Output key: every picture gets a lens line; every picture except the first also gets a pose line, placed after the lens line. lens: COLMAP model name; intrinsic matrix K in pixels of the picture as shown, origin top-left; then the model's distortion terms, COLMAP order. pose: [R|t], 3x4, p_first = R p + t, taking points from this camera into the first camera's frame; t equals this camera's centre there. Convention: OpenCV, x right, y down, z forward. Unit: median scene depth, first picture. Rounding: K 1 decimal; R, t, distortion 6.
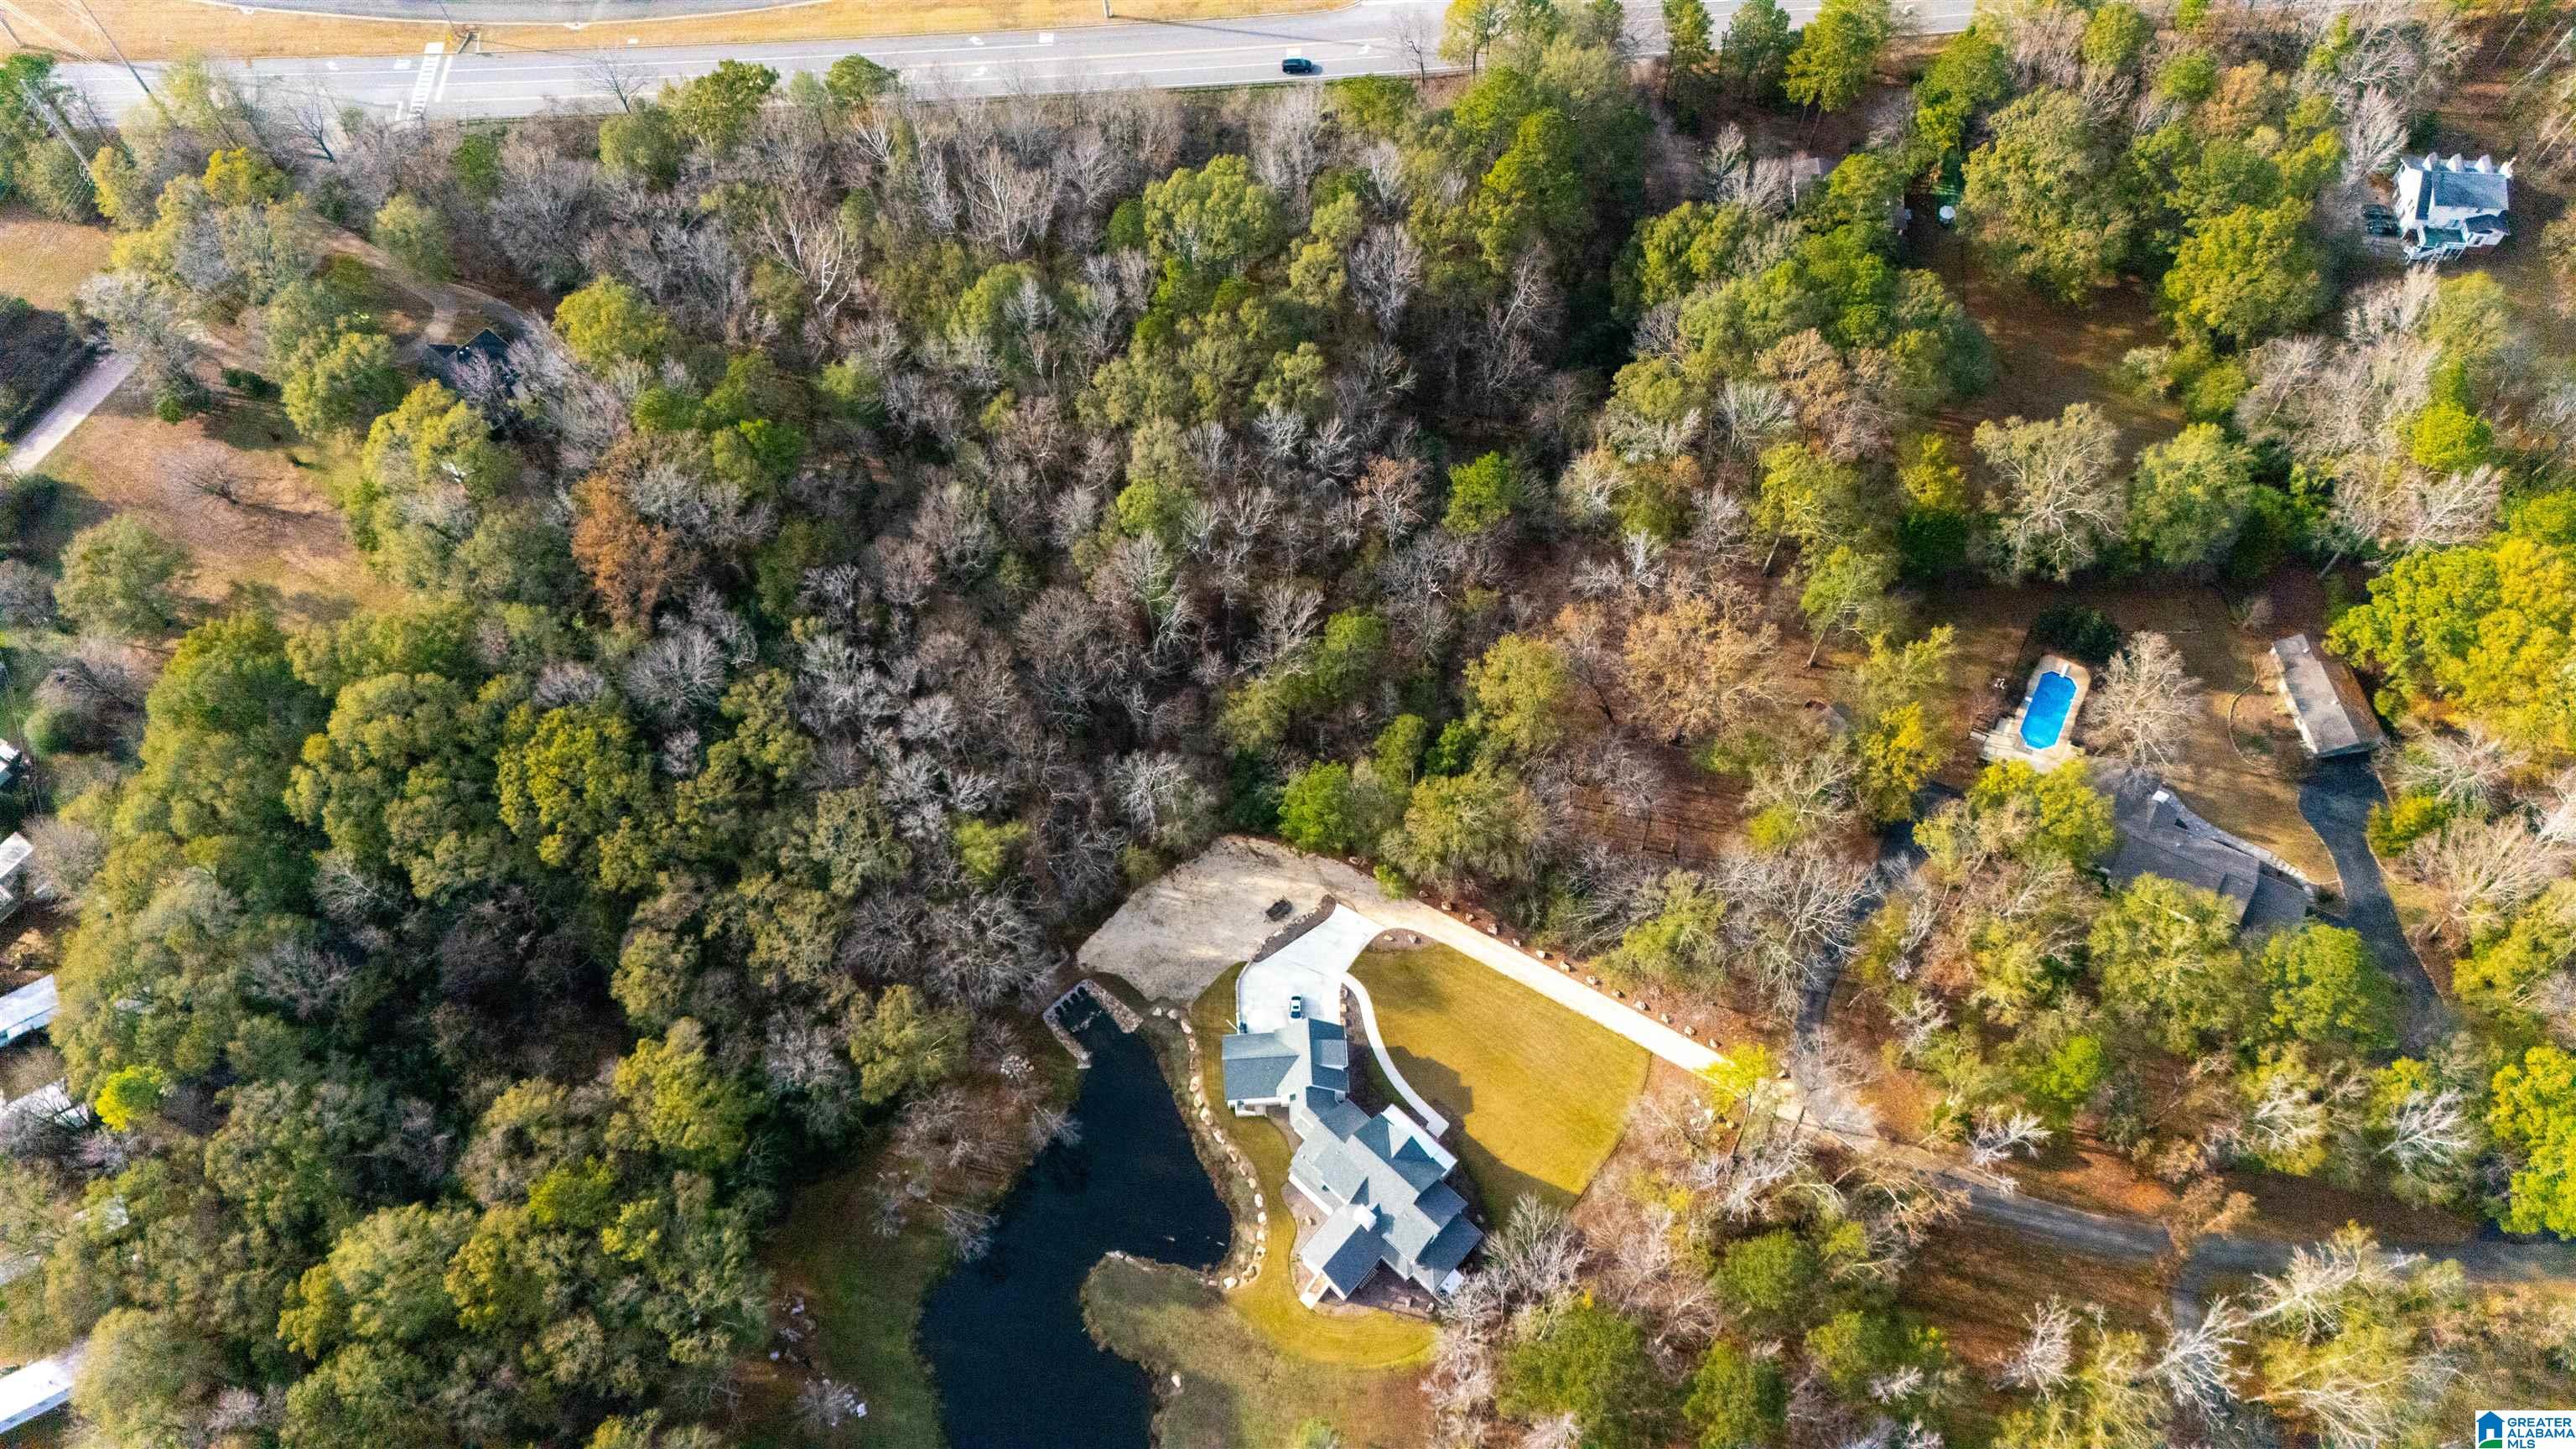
lens RADIAL K [[1891.4, 0, 1296.6], [0, 1891.4, 716.5], [0, 0, 1]] dist [0.069611, -0.070592]
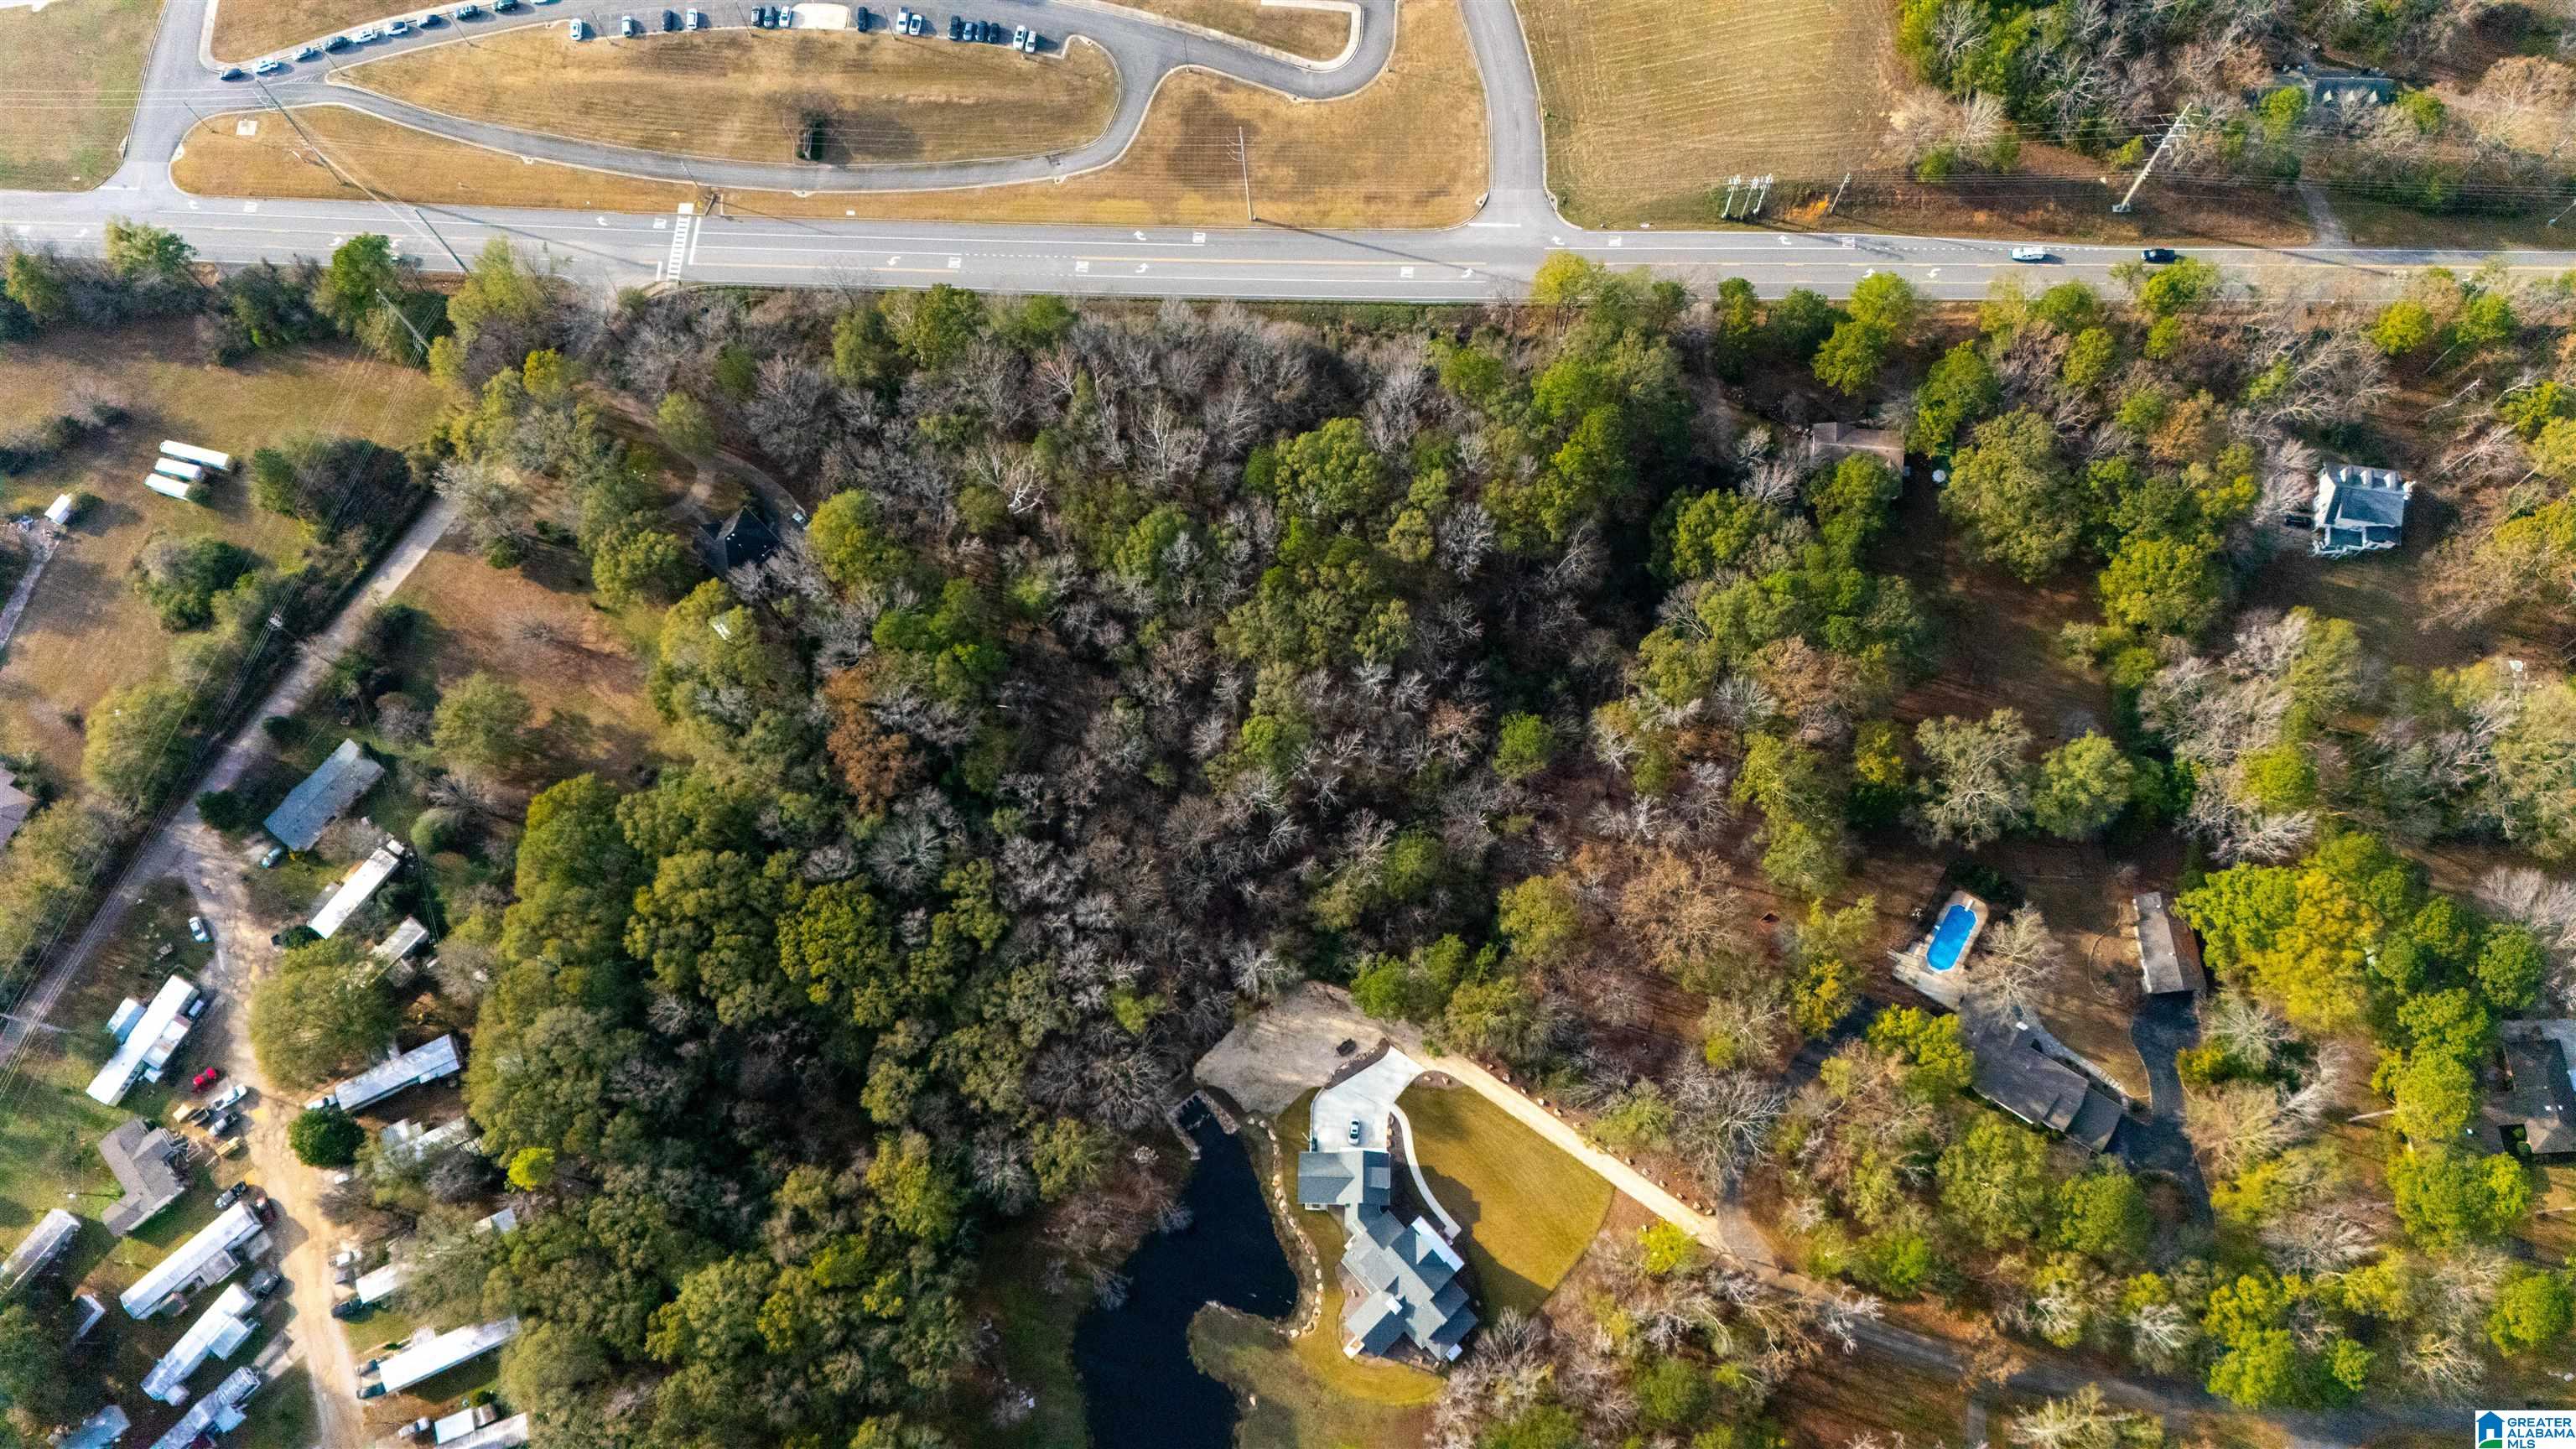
lens RADIAL K [[1891.4, 0, 1296.6], [0, 1891.4, 716.5], [0, 0, 1]] dist [0.069611, -0.070592]
pose [[0.997265, 0.068228, -0.028419, -0.022597], [-0.062052, 0.981785, 0.179579, -0.365526], [0.040154, -0.177324, 0.983333, -0.269436]]
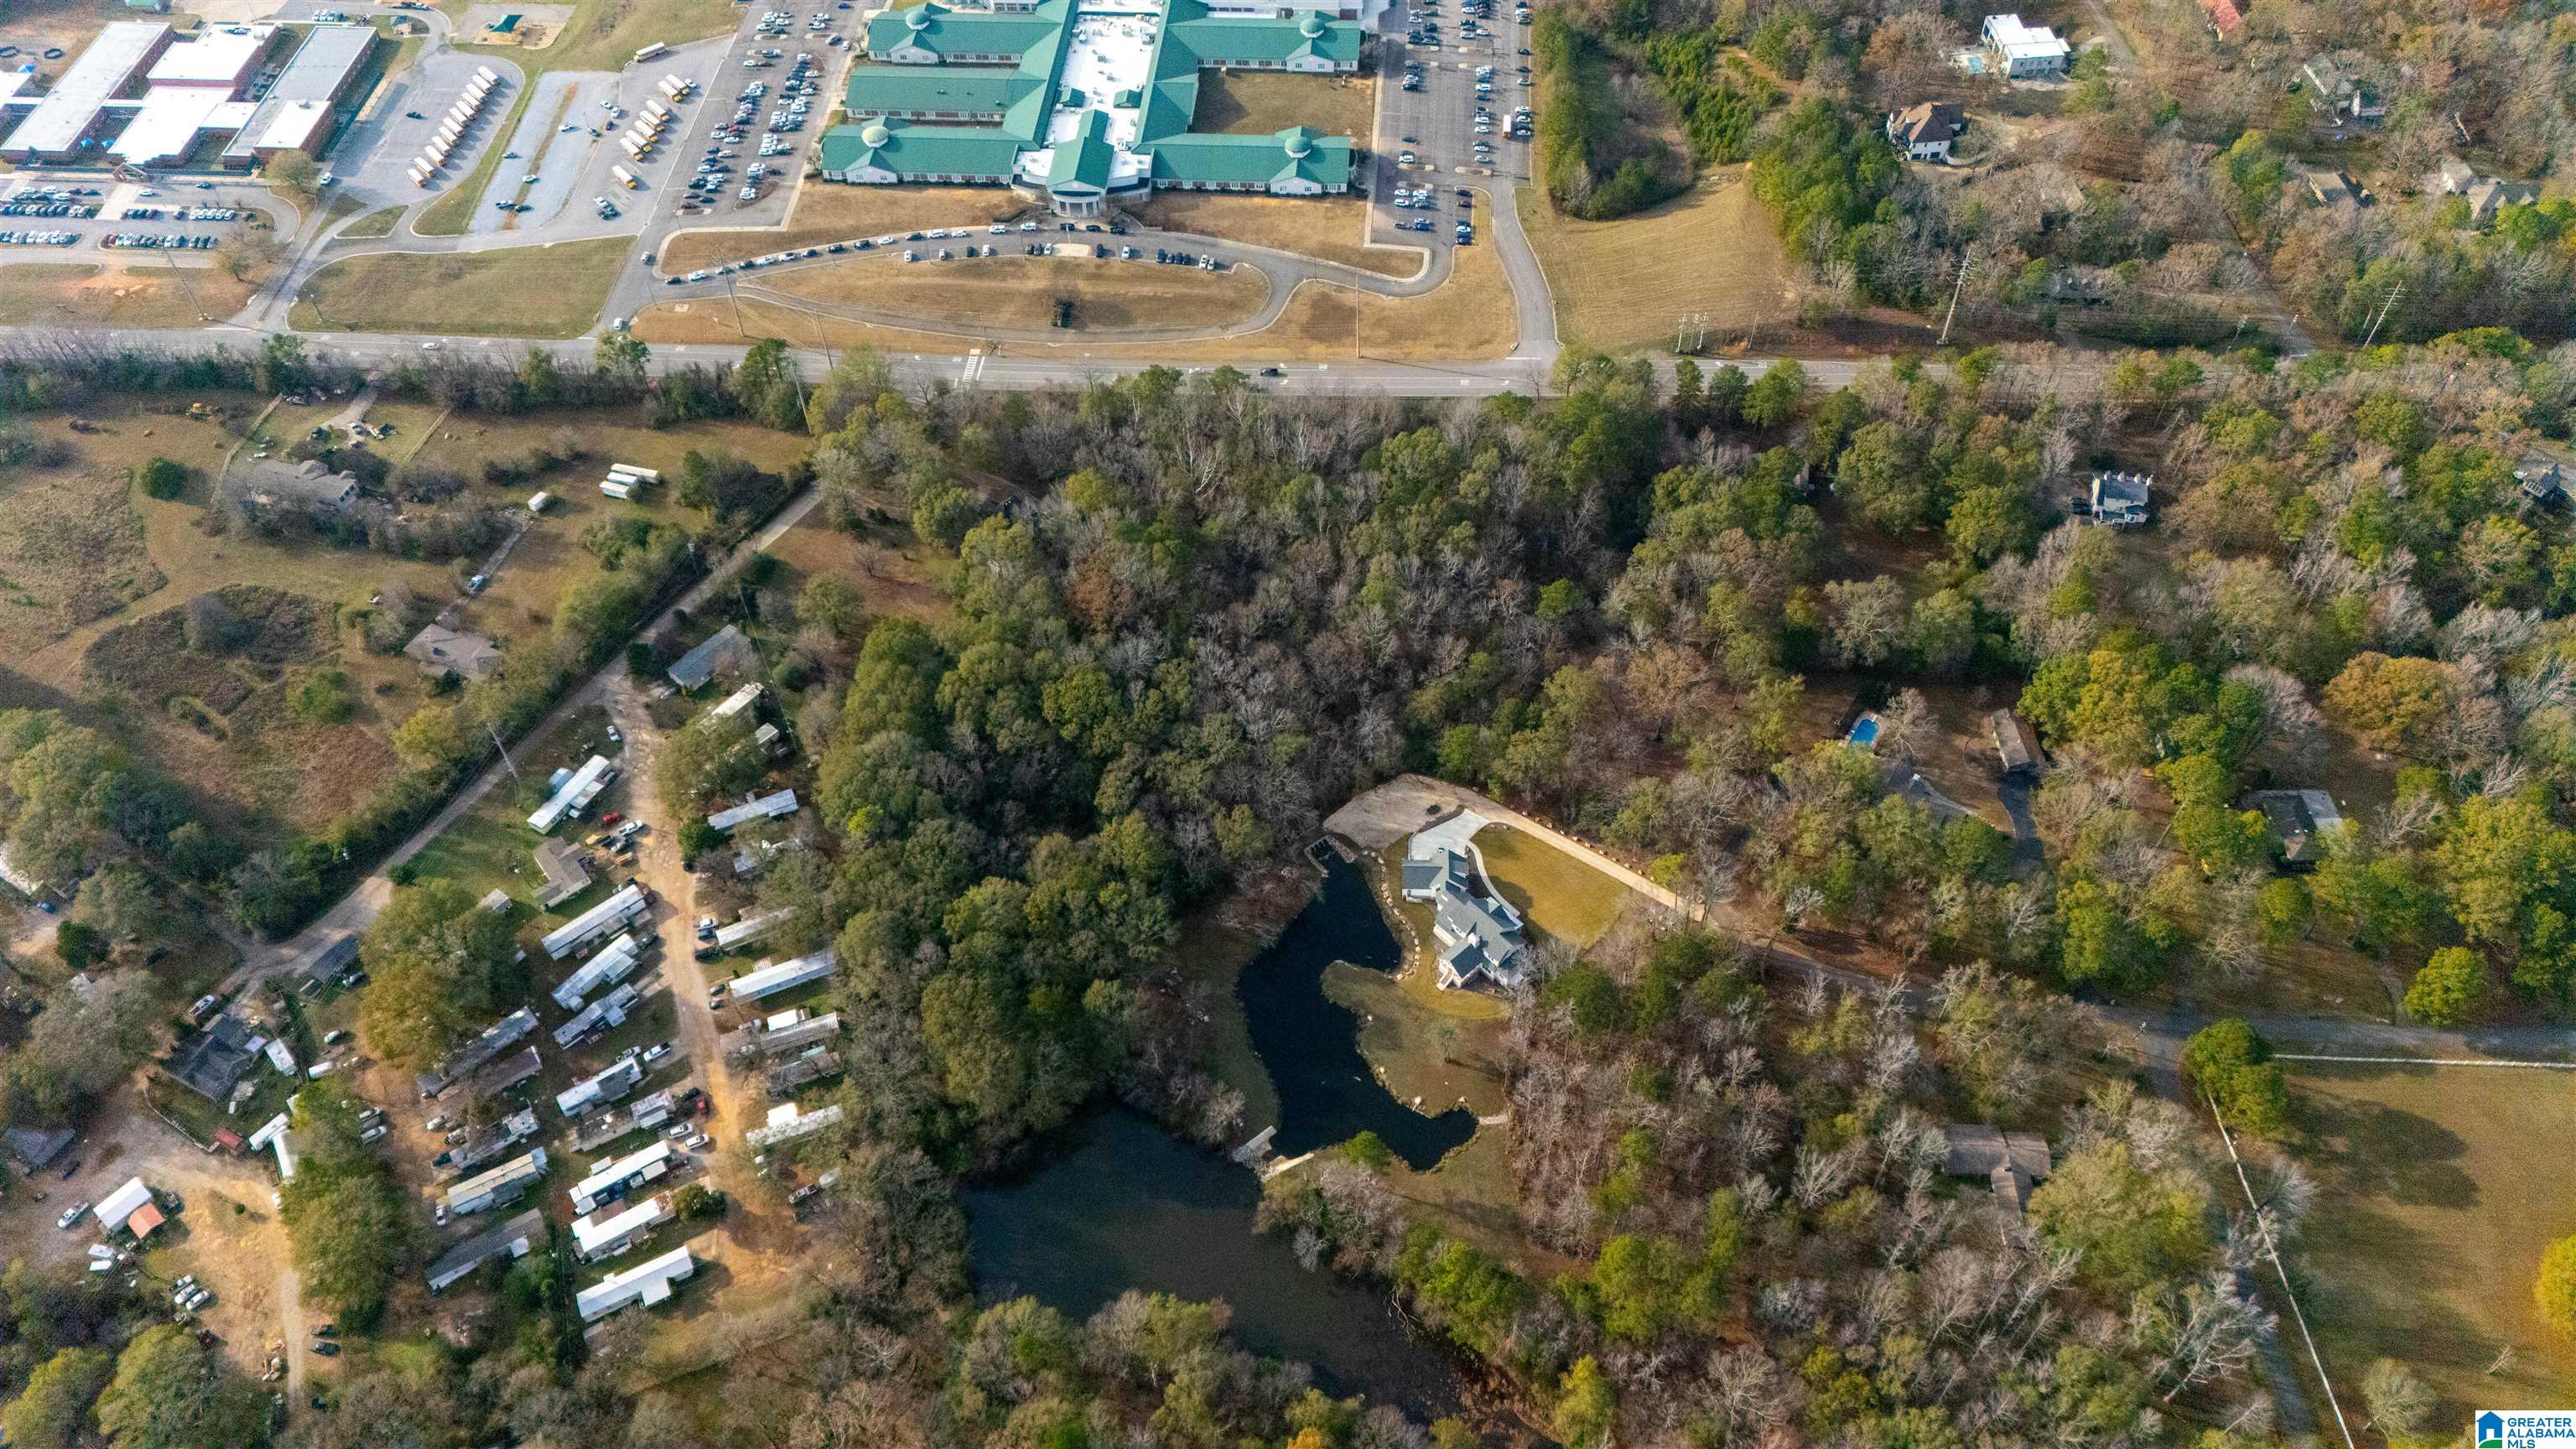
lens RADIAL K [[1876.9, 0, 1294.4], [0, 1876.9, 720.5], [0, 0, 1]] dist [0.127211, -0.246944]
pose [[0.995857, 0.072133, -0.055372, -0.049990], [-0.081258, 0.979228, -0.185767, 0.372217], [0.040821, 0.189497, 0.981032, -0.826954]]
